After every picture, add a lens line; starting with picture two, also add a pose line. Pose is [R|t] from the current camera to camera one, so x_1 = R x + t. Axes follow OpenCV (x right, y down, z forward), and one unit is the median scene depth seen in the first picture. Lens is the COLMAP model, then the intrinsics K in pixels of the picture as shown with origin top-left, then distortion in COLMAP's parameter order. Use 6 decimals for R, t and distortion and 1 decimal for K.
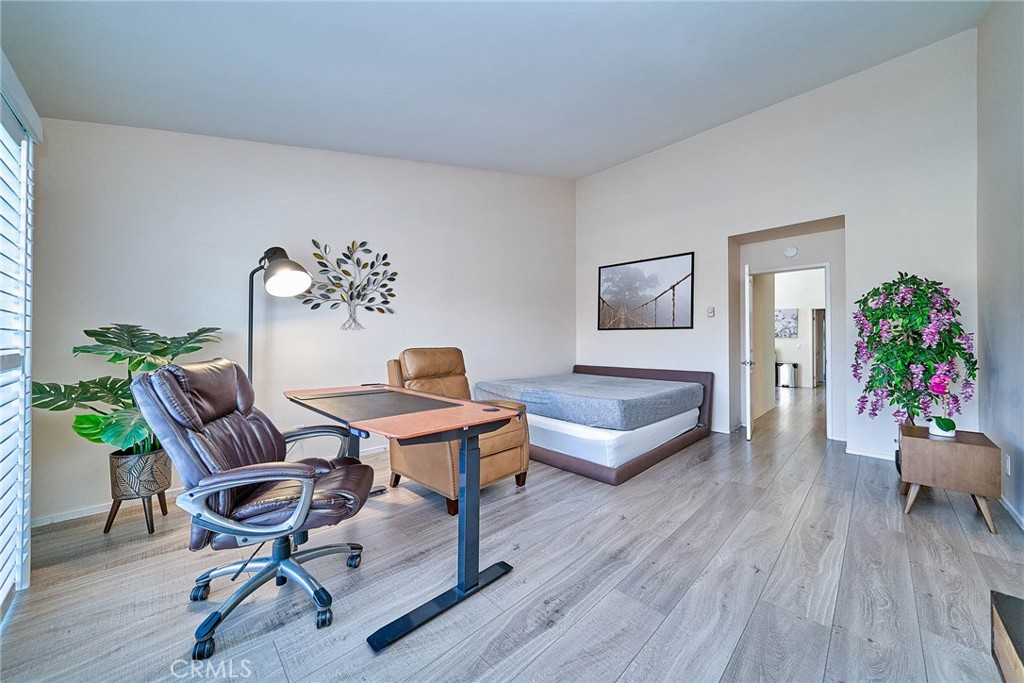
lens RADIAL K [[358.7, 0, 511.6], [0, 358.7, 345.0], [0, 0, 1]] dist [-0.001563, -0.000142]
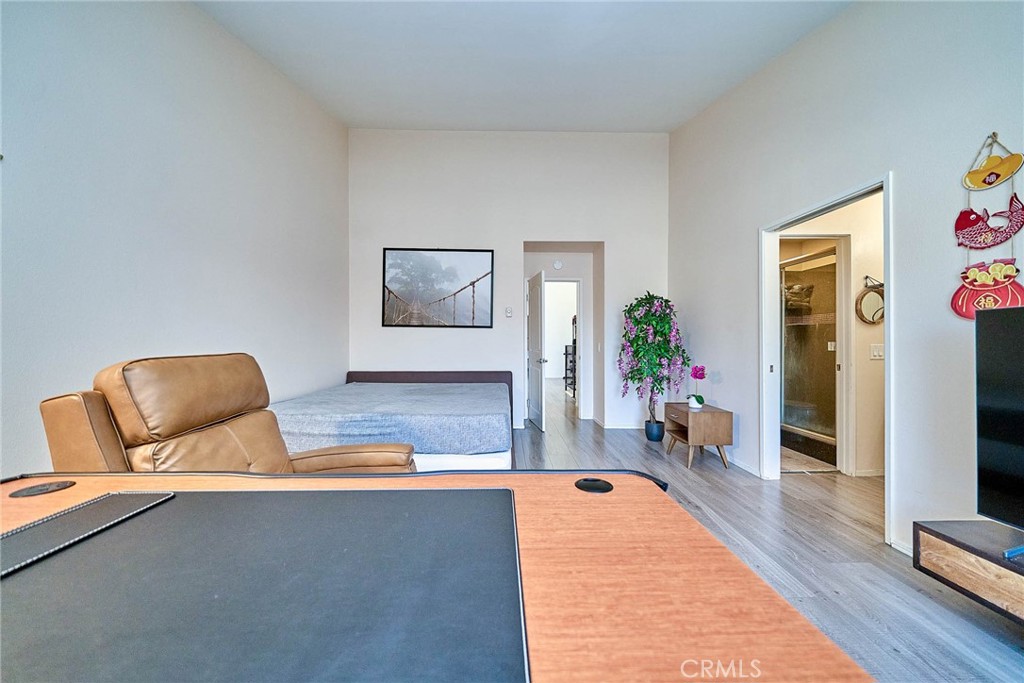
lens RADIAL K [[358.7, 0, 511.6], [0, 358.7, 345.0], [0, 0, 1]] dist [-0.001563, -0.000142]
pose [[0.682974, -0.004369, 0.730429, -0.228753], [0.003456, 0.999990, 0.002750, -0.001889], [-0.730434, 0.000646, 0.682983, 0.372704]]
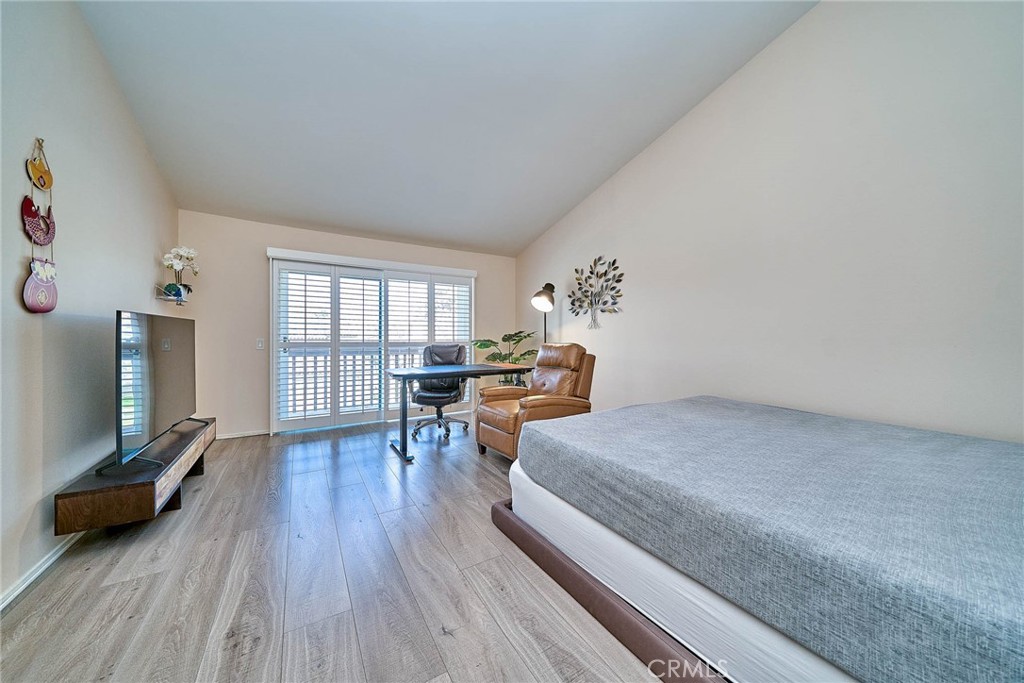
lens RADIAL K [[357.0, 0, 509.4], [0, 357.0, 339.9], [0, 0, 1]] dist [-0.000591, -0.000094]
pose [[-0.235387, 0.000125, -0.971902, 0.814628], [-0.010692, 0.999939, 0.002718, -0.003949], [0.971843, 0.011031, -0.235372, 0.953724]]
